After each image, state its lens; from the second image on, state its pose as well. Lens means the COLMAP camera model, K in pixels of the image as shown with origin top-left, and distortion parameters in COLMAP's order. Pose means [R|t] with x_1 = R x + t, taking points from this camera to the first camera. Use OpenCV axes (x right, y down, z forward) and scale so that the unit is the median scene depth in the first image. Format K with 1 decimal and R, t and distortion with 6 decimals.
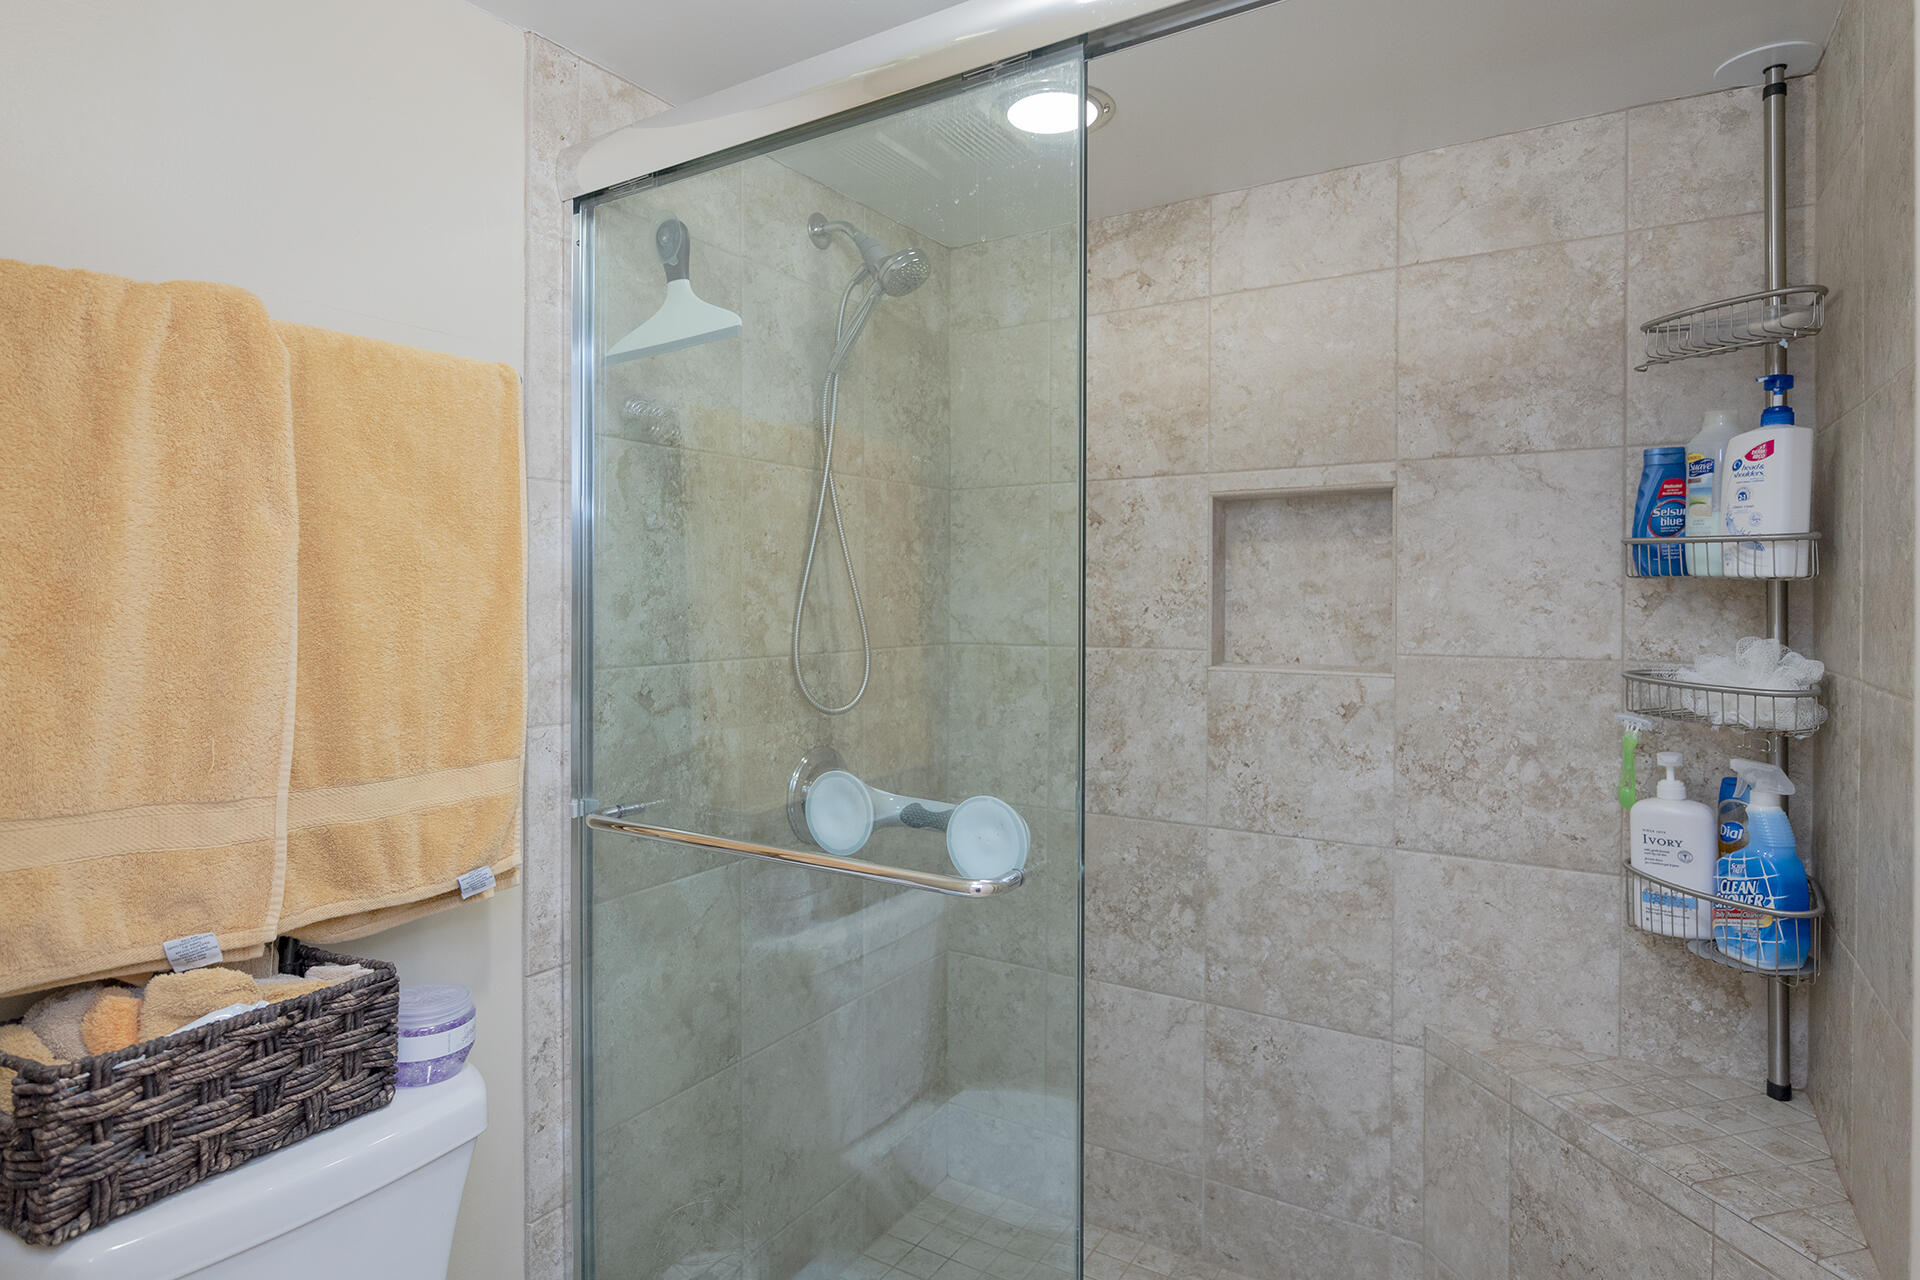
lens RADIAL K [[1070.2, 0, 959.8], [0, 1070.2, 552.3], [0, 0, 1]] dist [-0.007059, -0.001092]
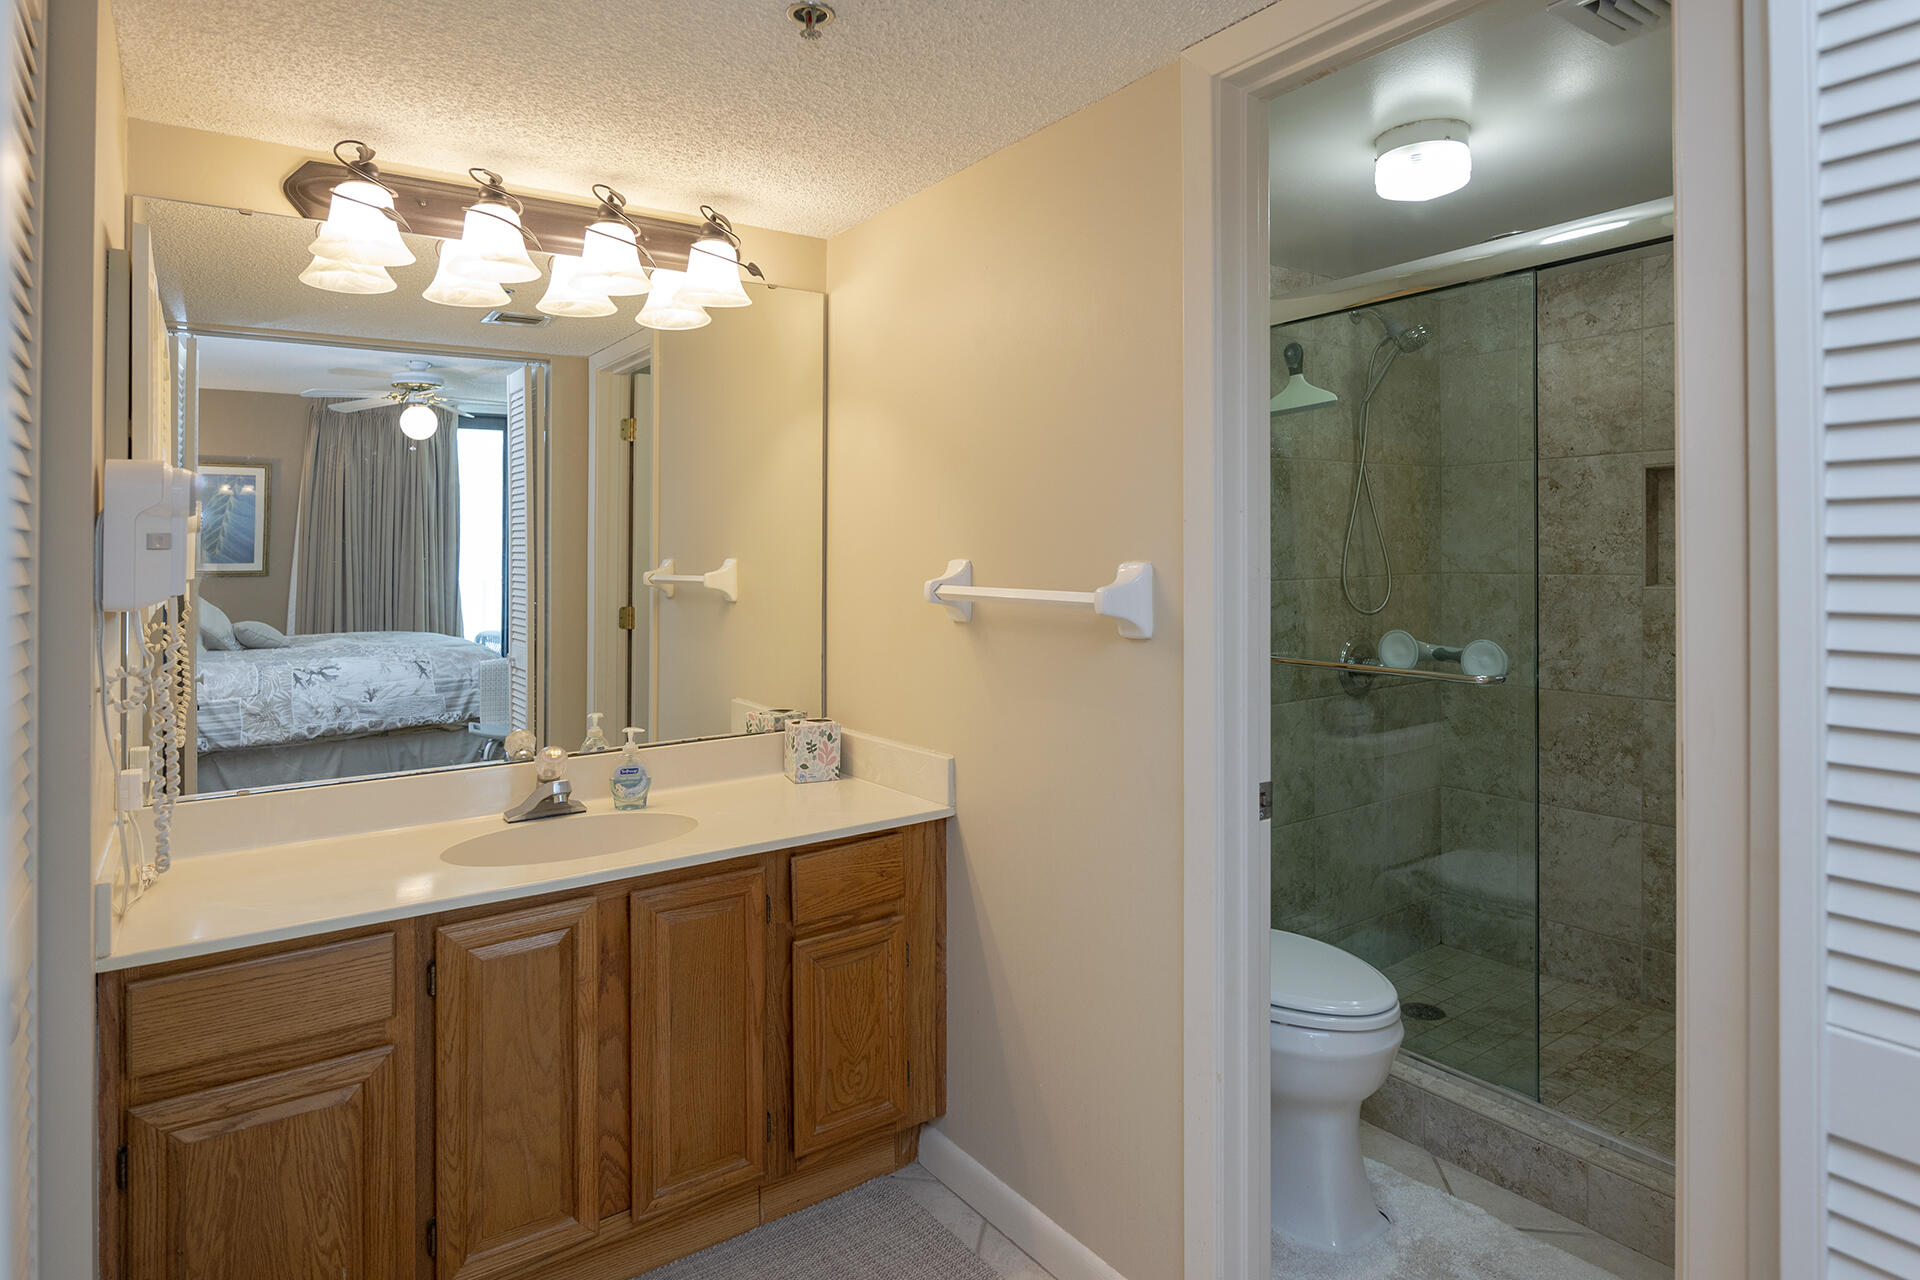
lens RADIAL K [[1070.2, 0, 959.8], [0, 1070.2, 552.3], [0, 0, 1]] dist [-0.007059, -0.001092]
pose [[0.921784, -0.010429, -0.387564, -0.055863], [0.028763, 0.998723, 0.041535, -0.024154], [0.386636, -0.049434, 0.920907, -0.654580]]
